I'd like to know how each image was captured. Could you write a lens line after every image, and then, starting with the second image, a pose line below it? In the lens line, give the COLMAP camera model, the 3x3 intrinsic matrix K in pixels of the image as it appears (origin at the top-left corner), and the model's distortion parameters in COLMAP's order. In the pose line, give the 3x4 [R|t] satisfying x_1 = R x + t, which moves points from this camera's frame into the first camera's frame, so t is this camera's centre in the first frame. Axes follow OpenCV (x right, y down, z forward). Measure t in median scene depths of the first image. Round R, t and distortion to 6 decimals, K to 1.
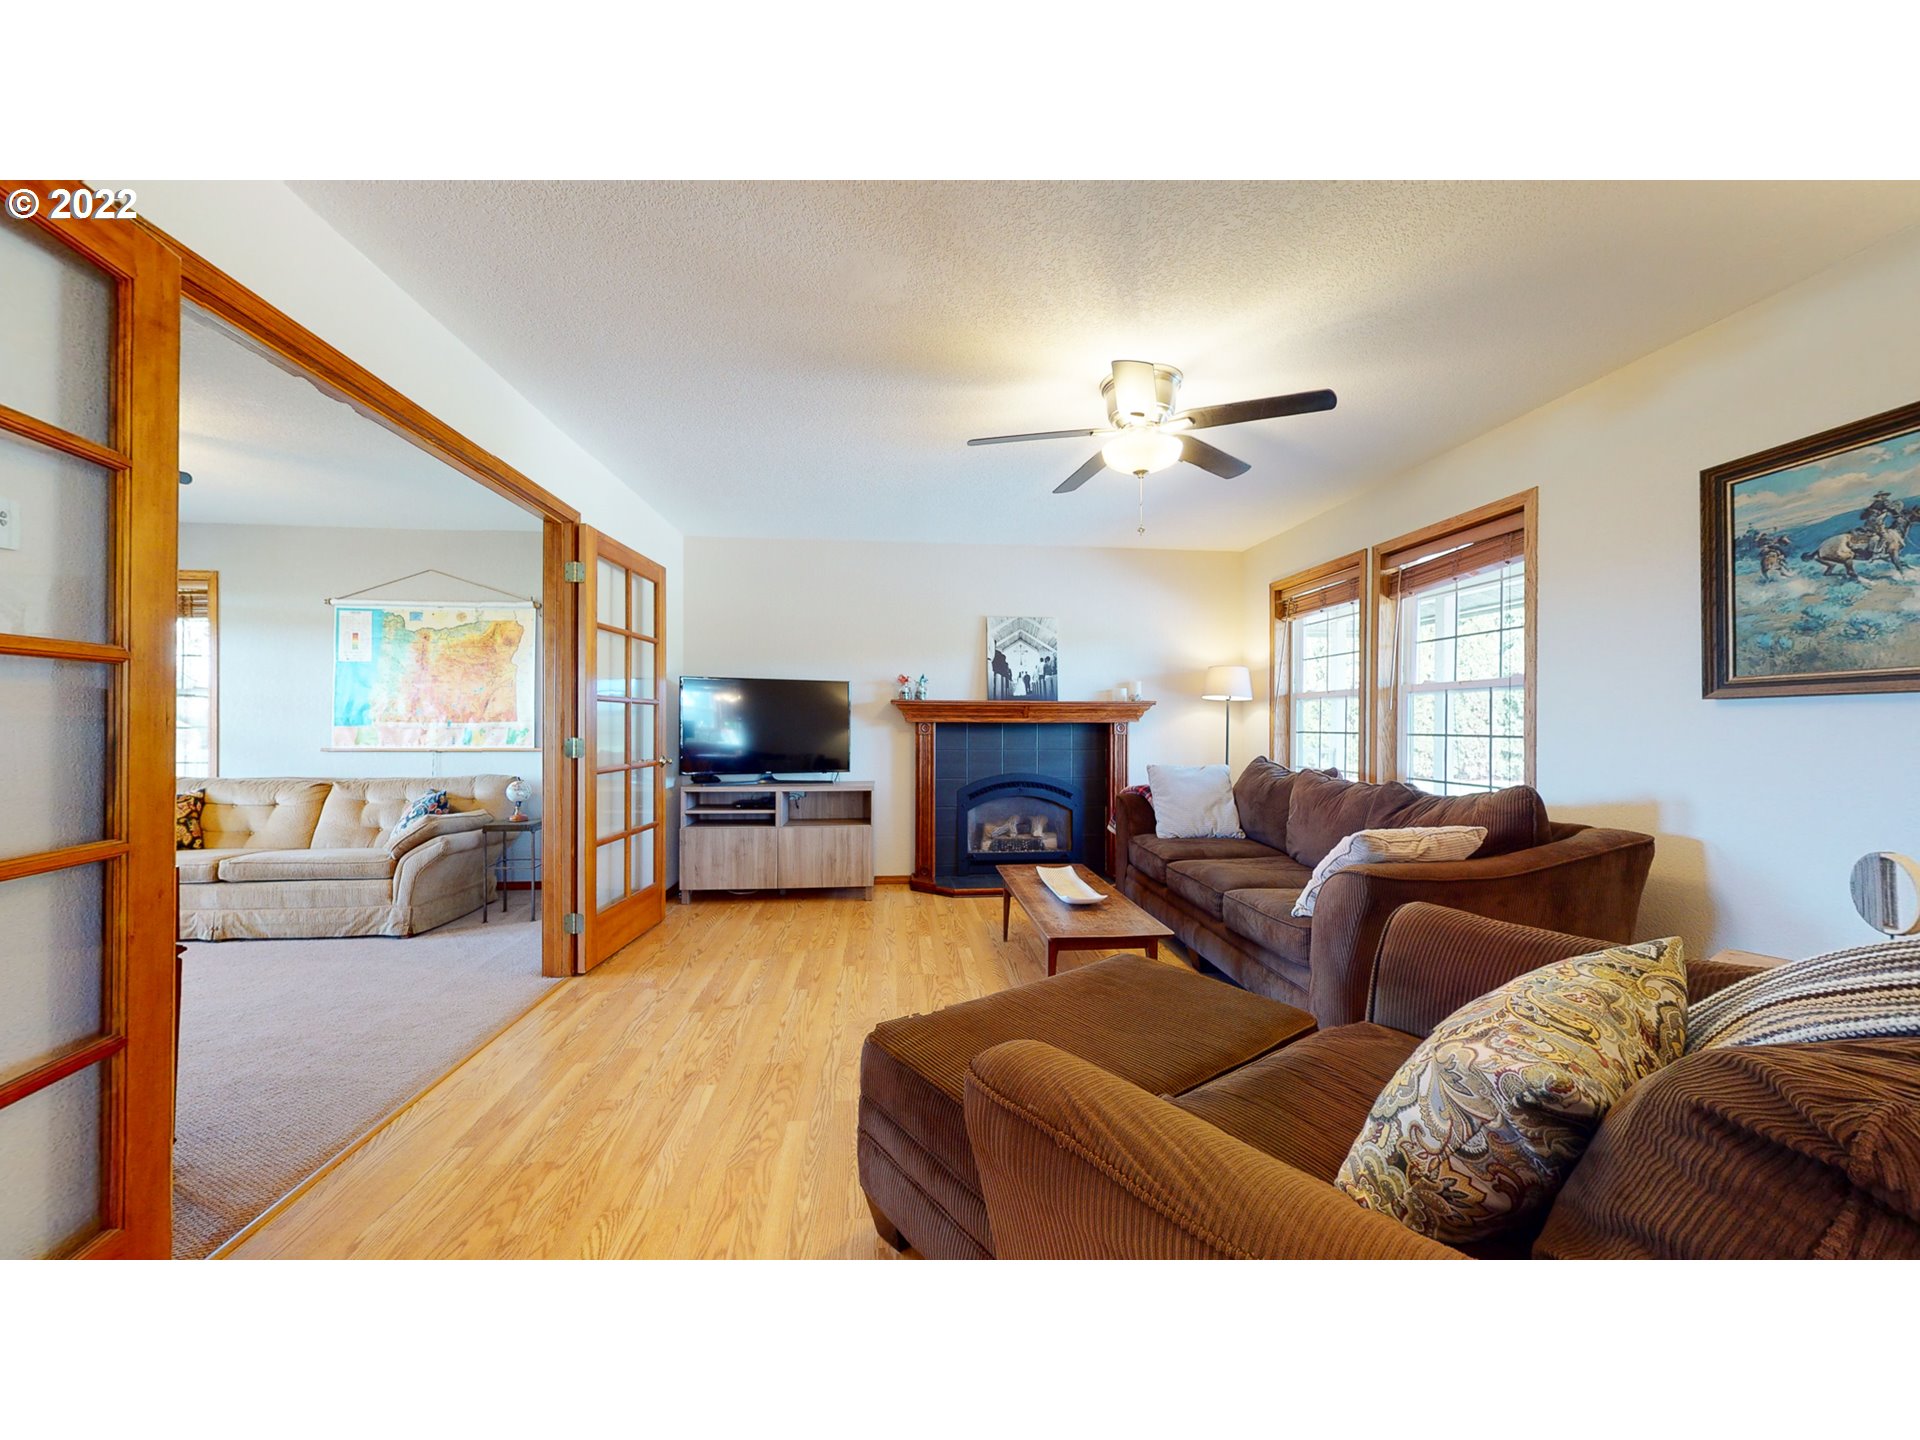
lens RADIAL K [[734.1, 0, 963.3], [0, 734.1, 719.5], [0, 0, 1]] dist [-0.002899, -0.000058]
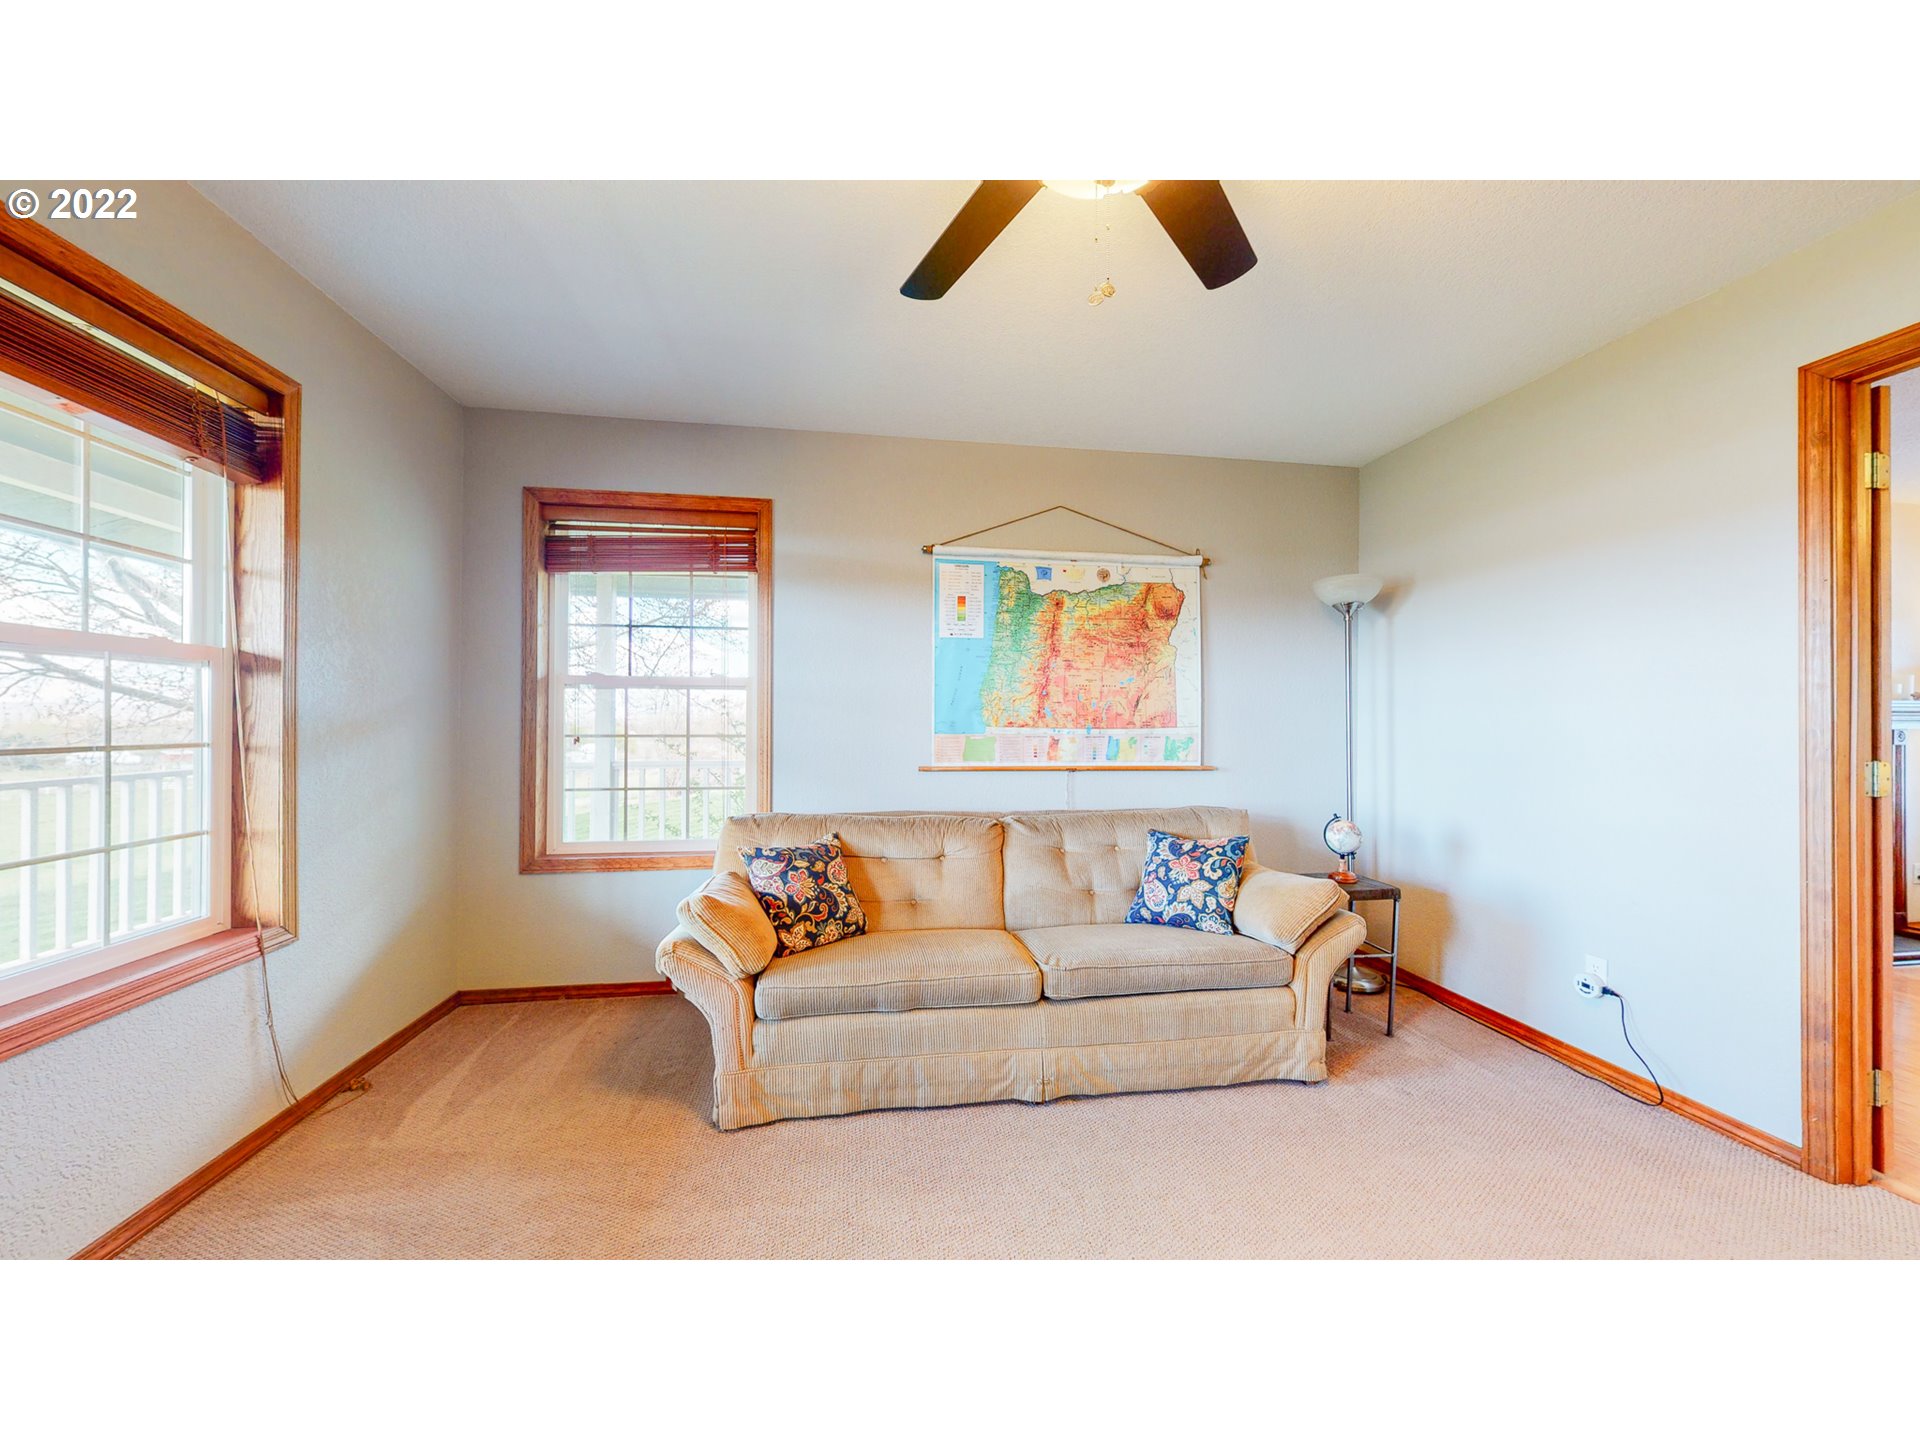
lens RADIAL K [[734.1, 0, 960.8], [0, 734.1, 724.6], [0, 0, 1]] dist [-0.002899, -0.000058]
pose [[0.998590, 0.001947, 0.053044, -0.854963], [-0.002307, 0.999975, 0.006738, -0.004071], [-0.053029, -0.006851, 0.998569, 0.316402]]
